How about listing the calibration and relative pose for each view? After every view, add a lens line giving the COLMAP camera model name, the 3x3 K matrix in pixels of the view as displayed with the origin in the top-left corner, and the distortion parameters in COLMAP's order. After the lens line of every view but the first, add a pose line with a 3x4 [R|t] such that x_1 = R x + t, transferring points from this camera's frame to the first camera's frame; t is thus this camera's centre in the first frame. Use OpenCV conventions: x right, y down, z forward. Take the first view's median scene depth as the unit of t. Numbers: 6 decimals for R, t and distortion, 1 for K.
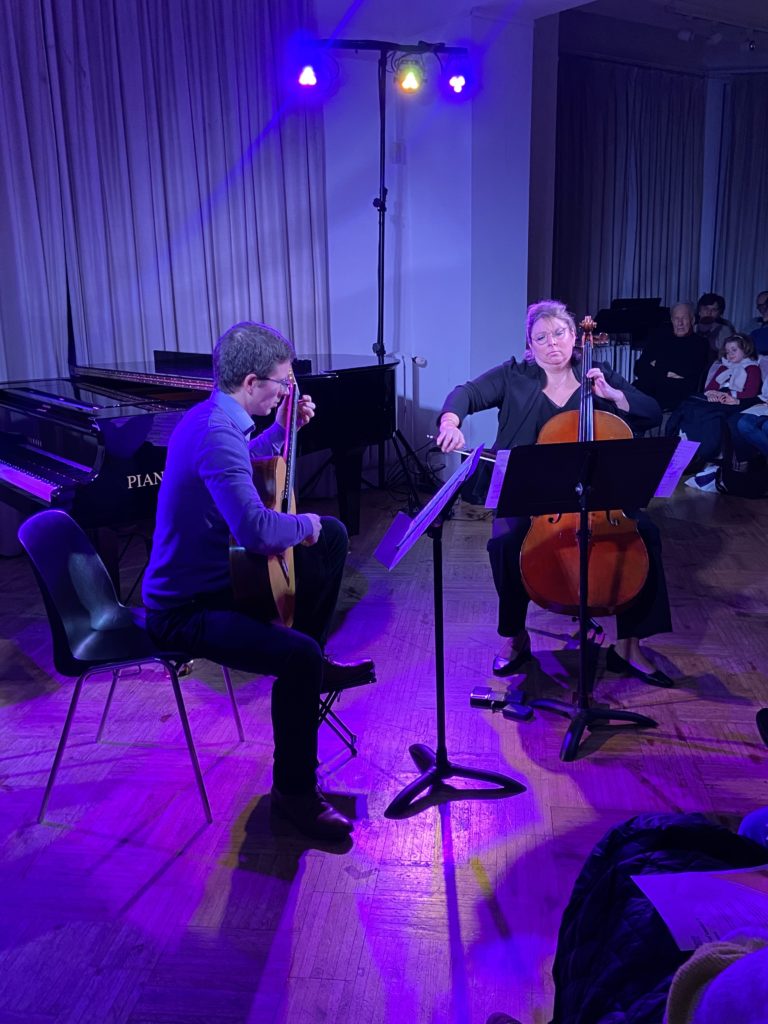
lens RADIAL K [[977.7, 0, 392.8], [0, 977.7, 515.3], [0, 0, 1]] dist [0.044541, 0.000000]
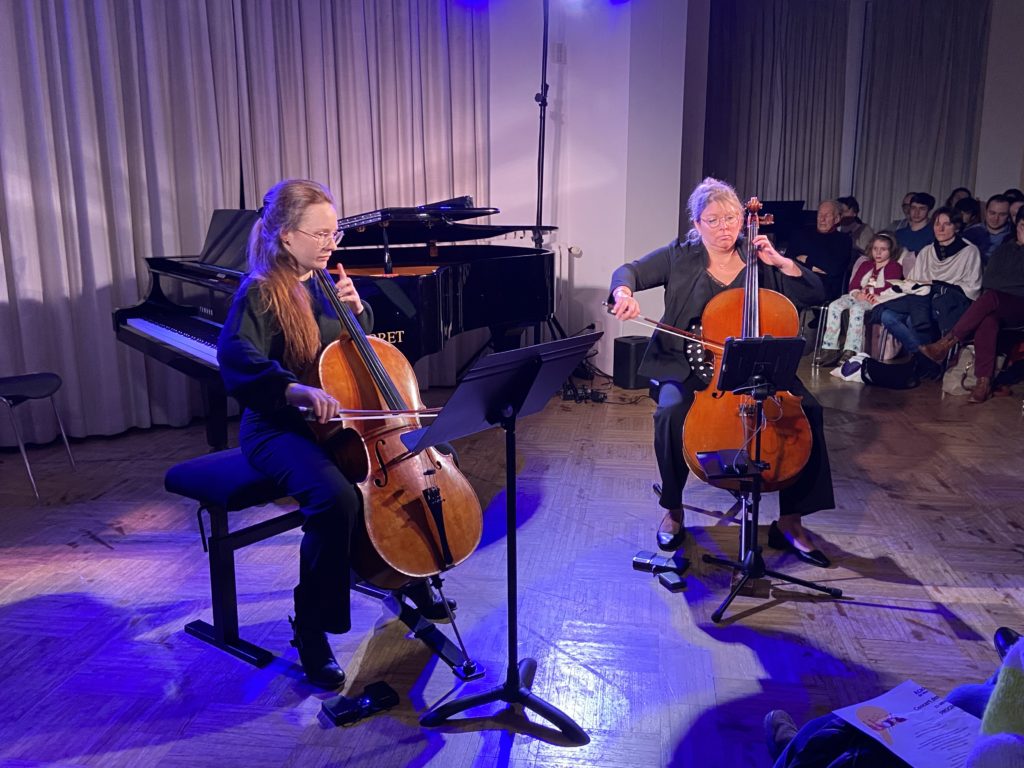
lens RADIAL K [[914.6, 0, 528.6], [0, 914.6, 391.0], [0, 0, 1]] dist [0.054631, -0.067480]
pose [[0.999717, 0.022228, -0.008456, -0.013393], [-0.022424, 0.999464, -0.023853, 0.019067], [0.007921, 0.024036, 0.999680, 0.035925]]
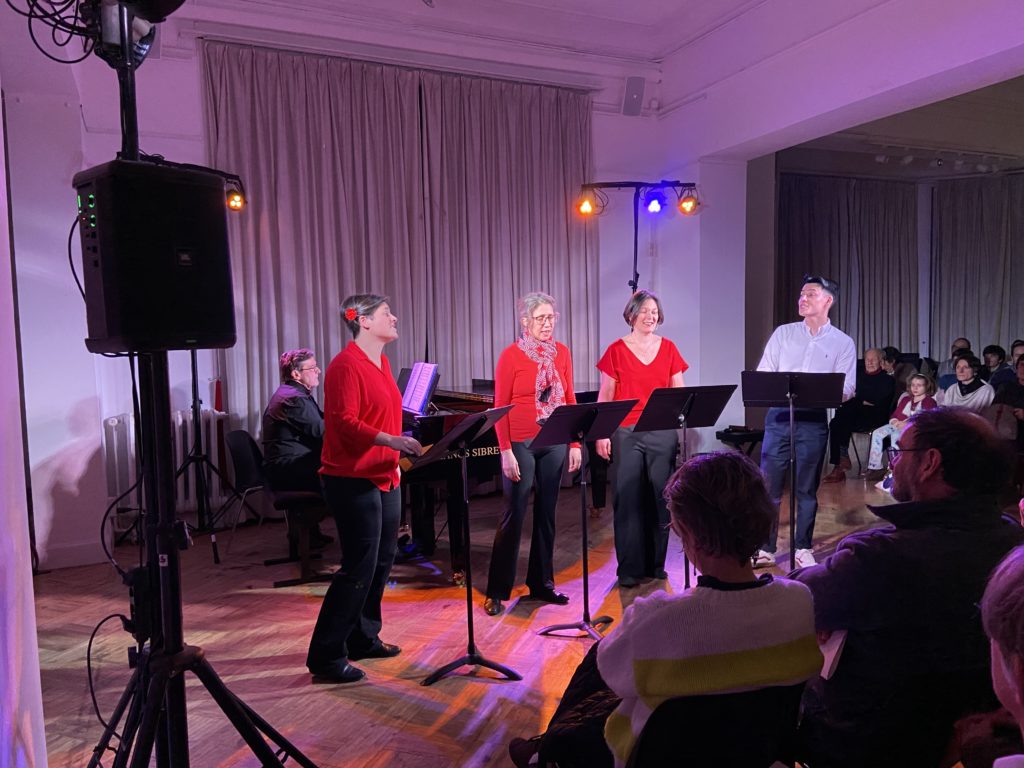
lens RADIAL K [[782.5, 0, 520.9], [0, 782.5, 387.0], [0, 0, 1]] dist [0.077857, -0.080049]
pose [[0.972881, 0.016021, -0.230749, 0.110956], [-0.053752, 0.985947, -0.158176, 0.035807], [0.224972, 0.166289, 0.960070, -0.165577]]
